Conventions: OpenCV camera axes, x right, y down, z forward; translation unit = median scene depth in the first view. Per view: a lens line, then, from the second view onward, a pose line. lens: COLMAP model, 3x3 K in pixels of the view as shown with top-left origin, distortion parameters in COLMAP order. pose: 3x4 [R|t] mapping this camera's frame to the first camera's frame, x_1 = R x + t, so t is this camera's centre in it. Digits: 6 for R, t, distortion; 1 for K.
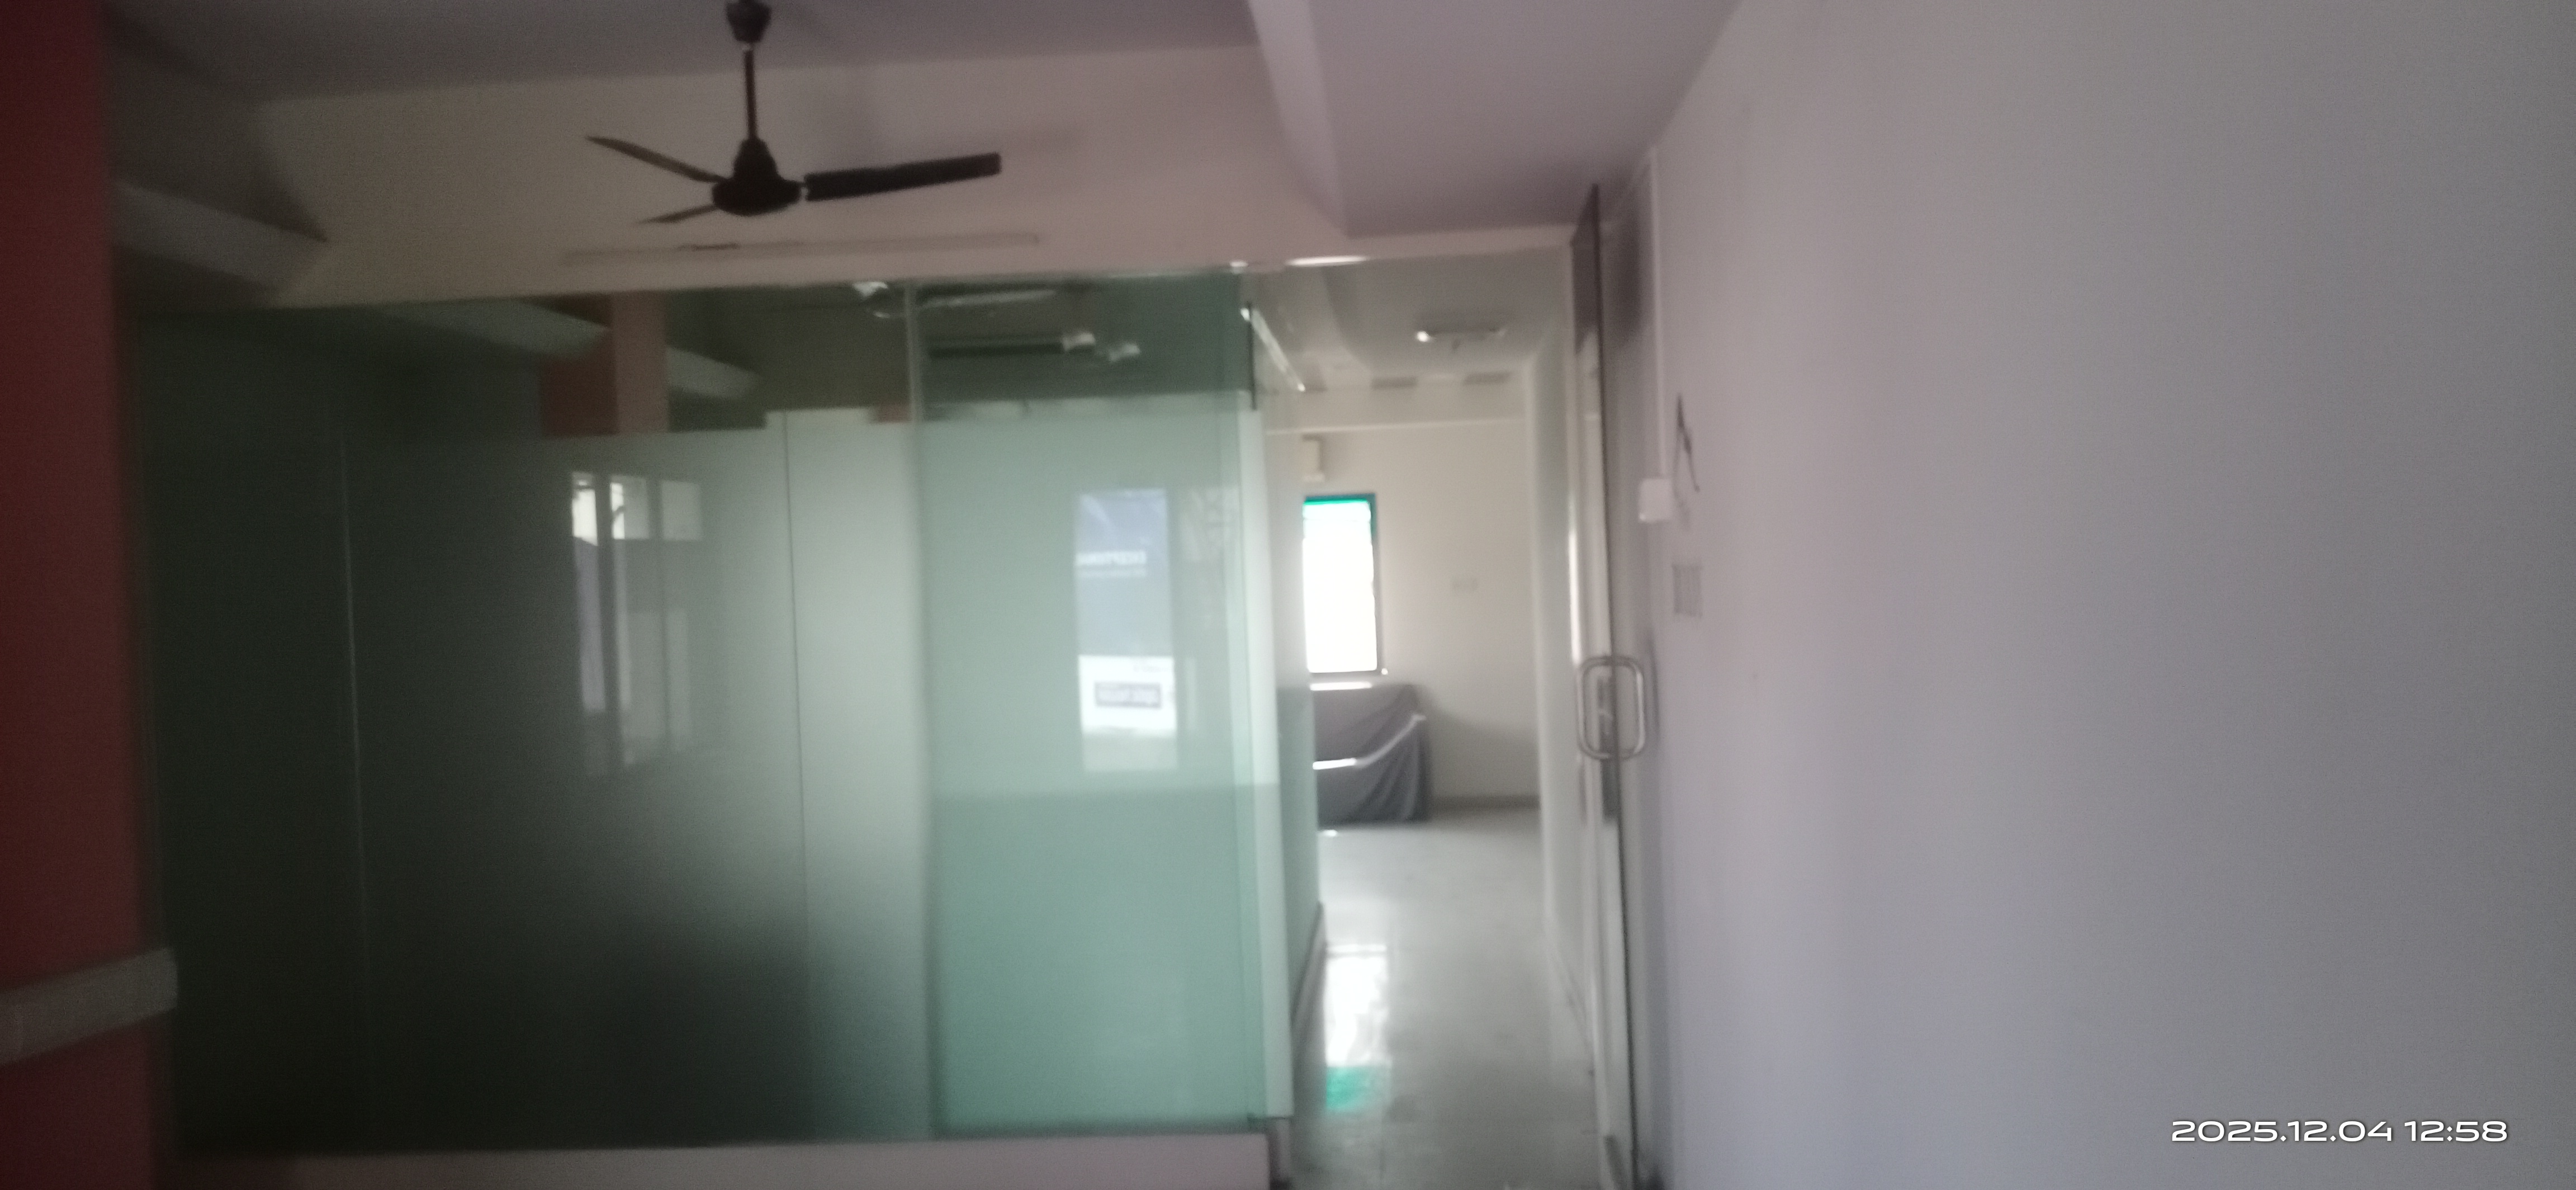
lens RADIAL K [[1984.2, 0, 1293.3], [0, 1984.2, 598.2], [0, 0, 1]] dist [0.088227, -0.190437]
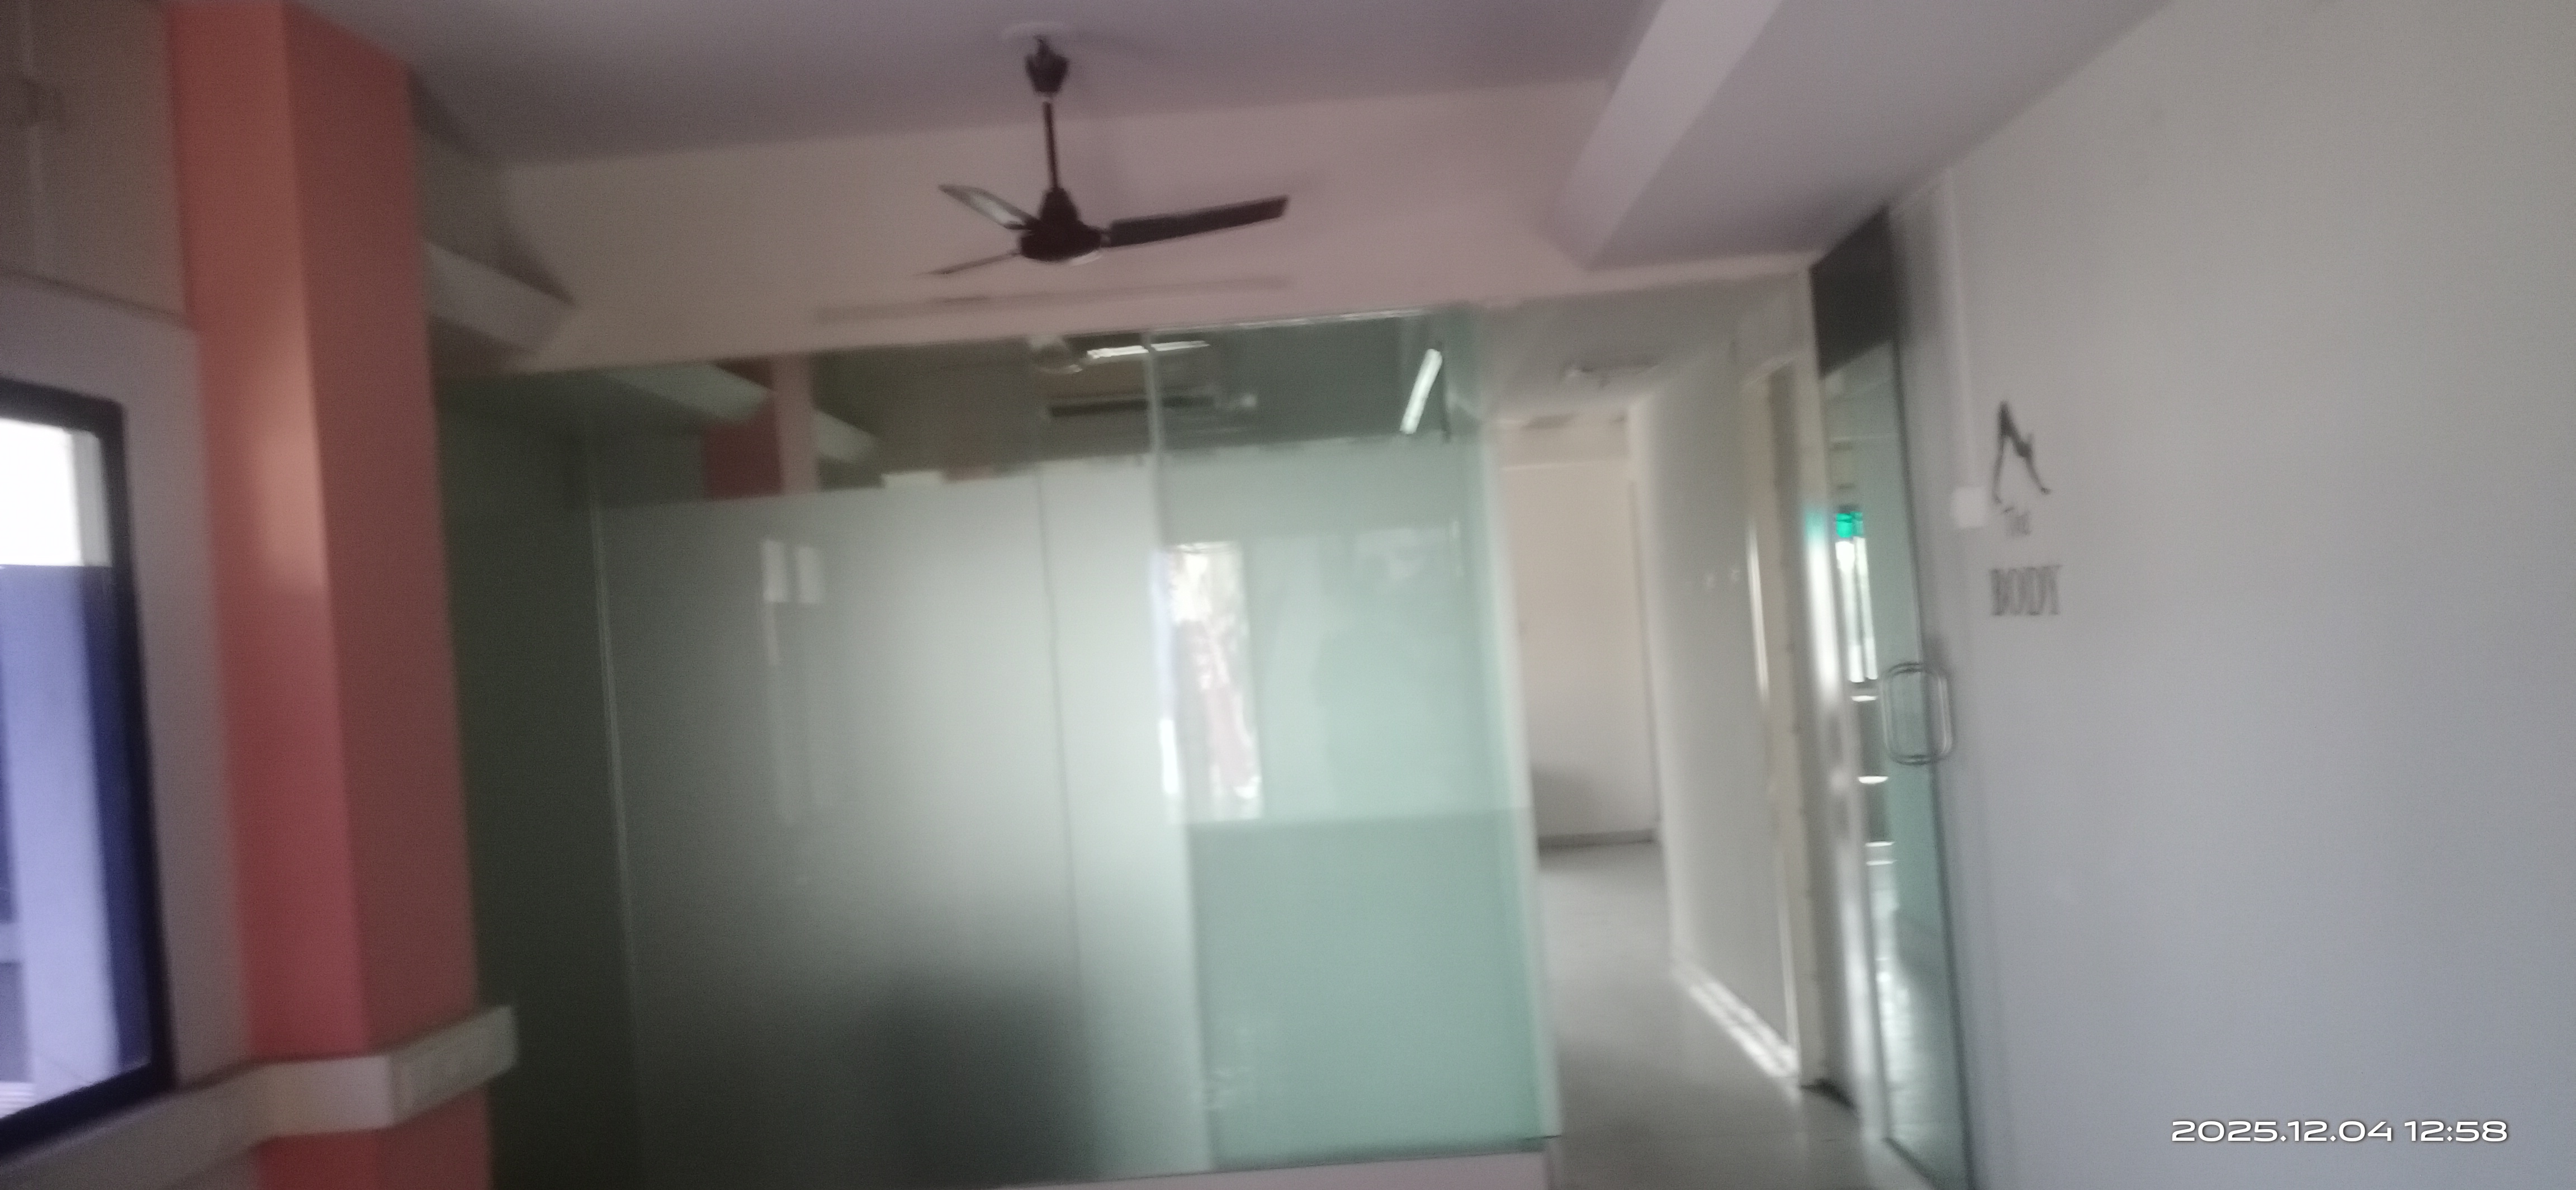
lens RADIAL K [[1984.2, 0, 1293.3], [0, 1984.2, 598.2], [0, 0, 1]] dist [0.088227, -0.190437]
pose [[0.998707, -0.035179, 0.036701, -0.131780], [0.036324, 0.998859, -0.031007, 0.010892], [-0.035568, 0.032300, 0.998845, -0.011934]]
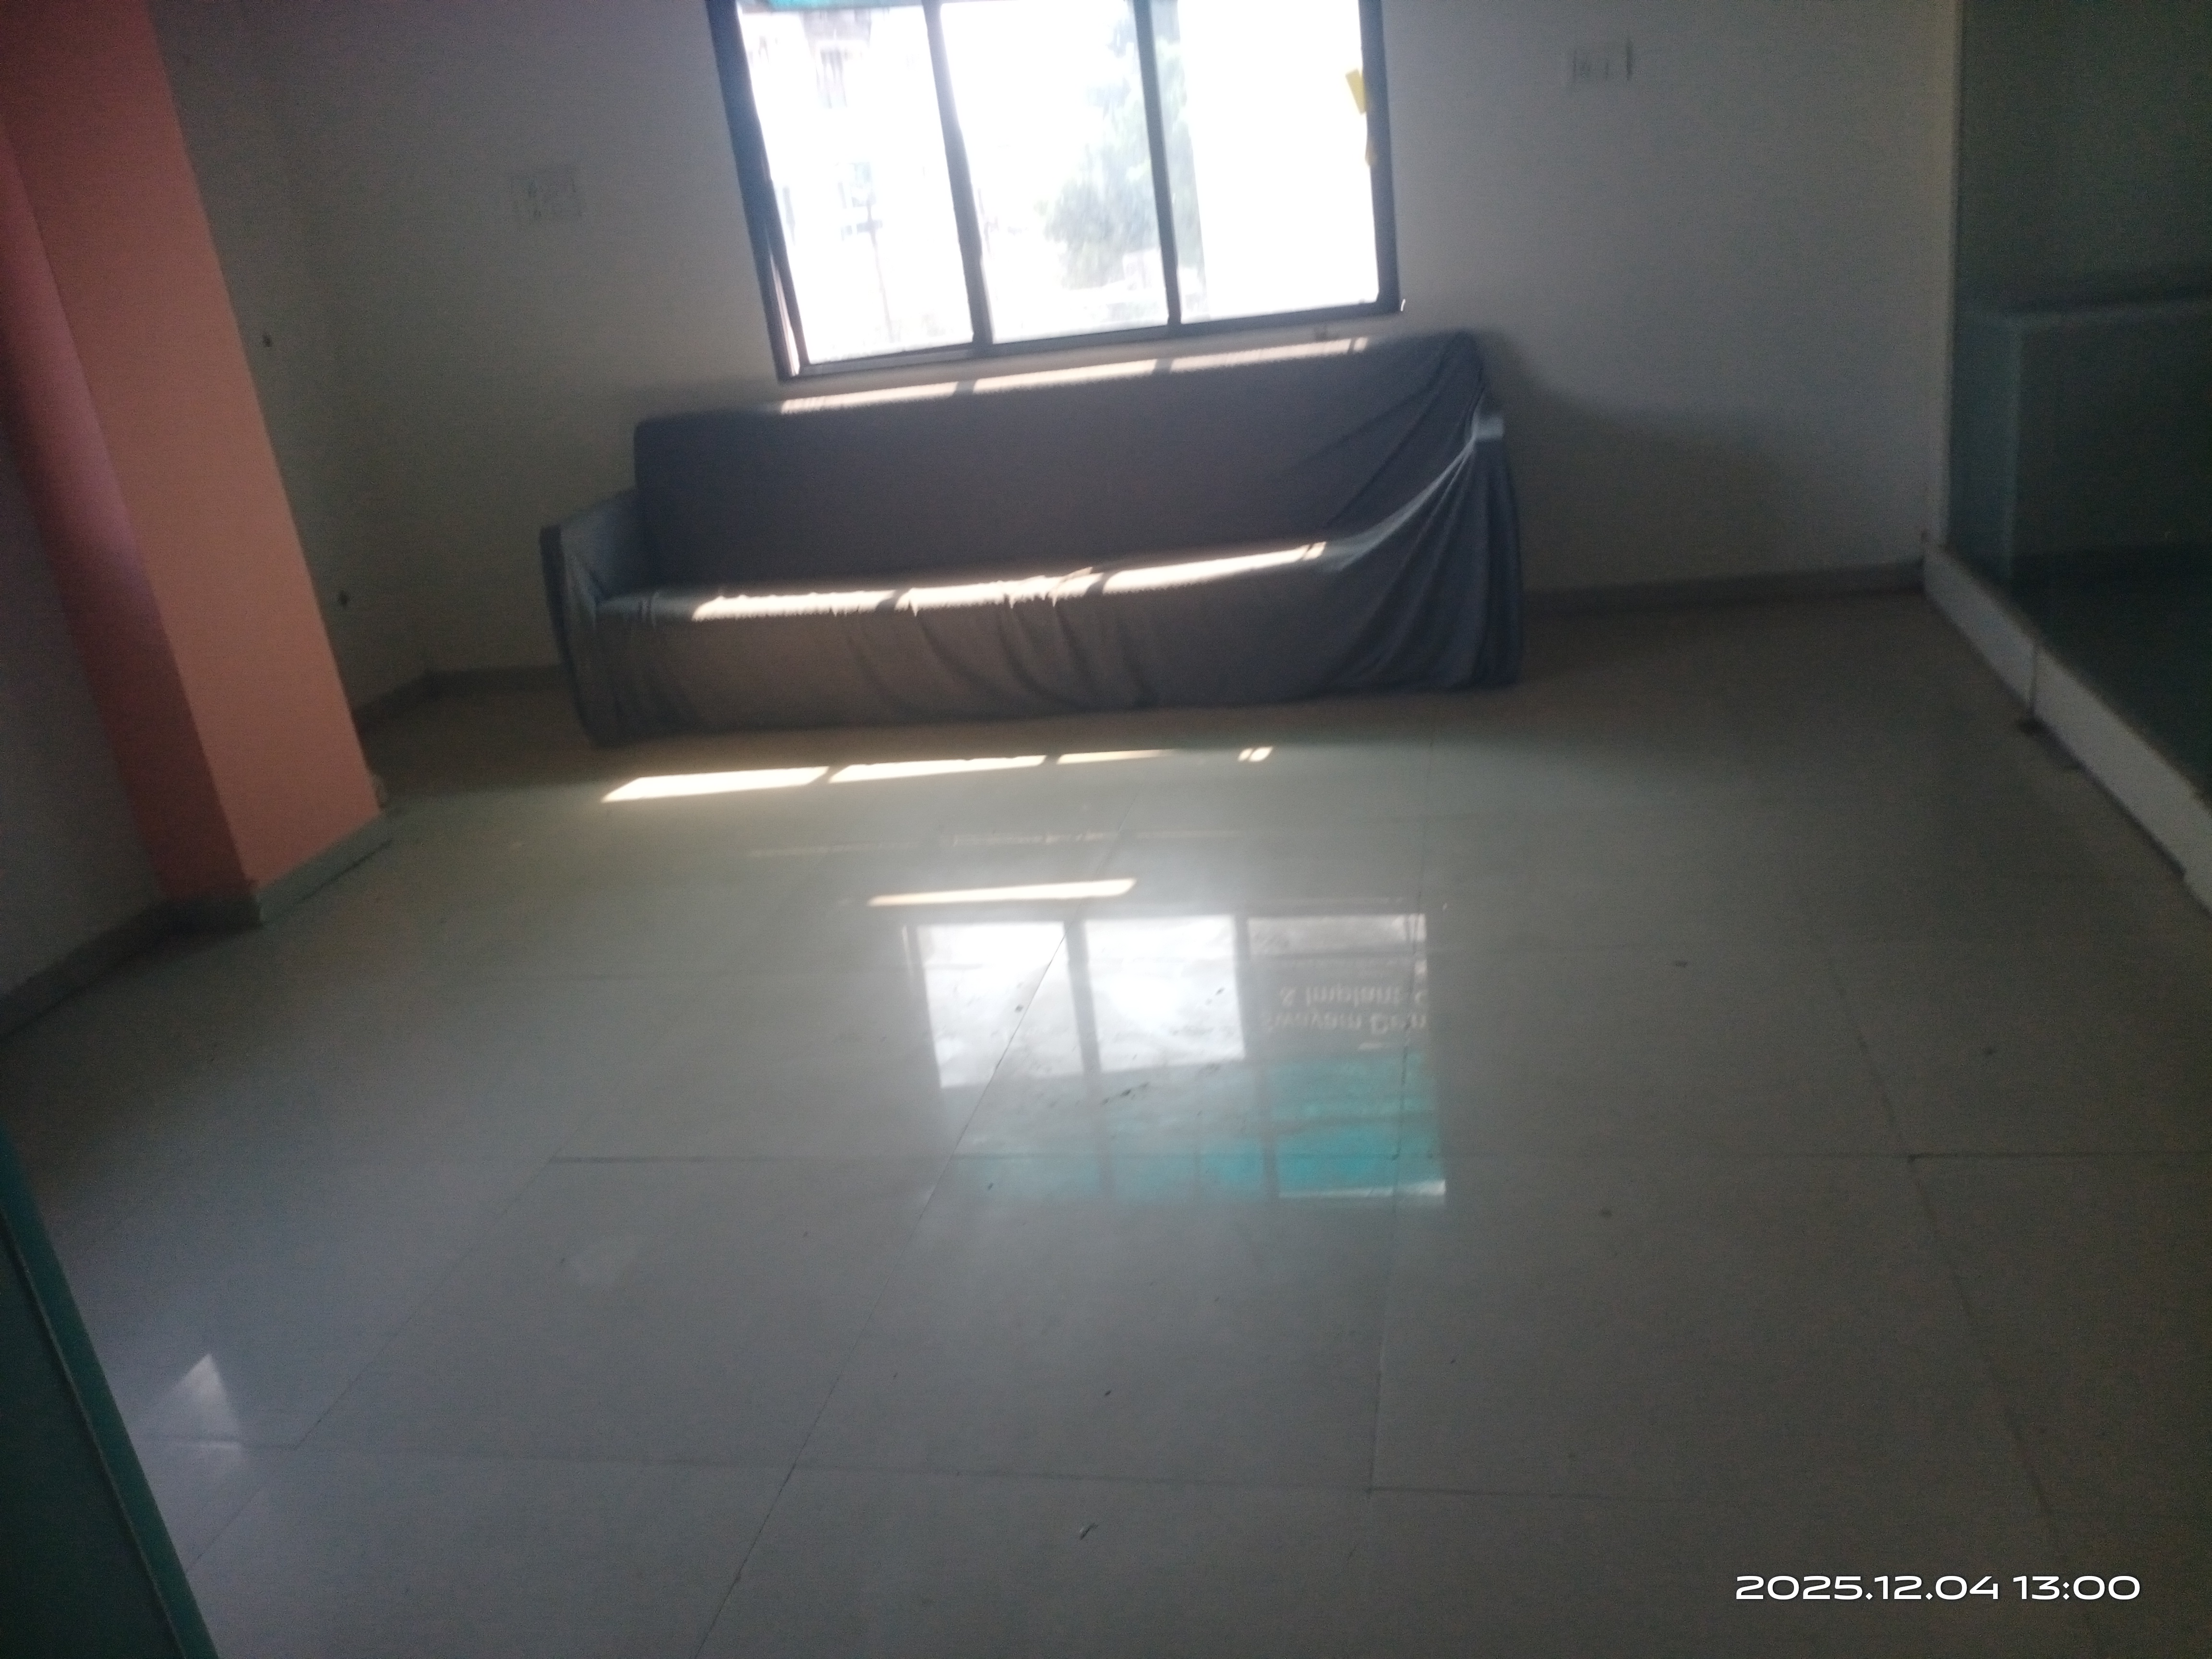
lens RADIAL K [[1716.6, 0, 1125.6], [0, 1716.6, 821.8], [0, 0, 1]] dist [0.061343, -0.105751]
pose [[0.987971, -0.031270, -0.151445, 0.084414], [0.082428, 0.935106, 0.344649, 0.017354], [0.130840, -0.352986, 0.926435, 1.303340]]
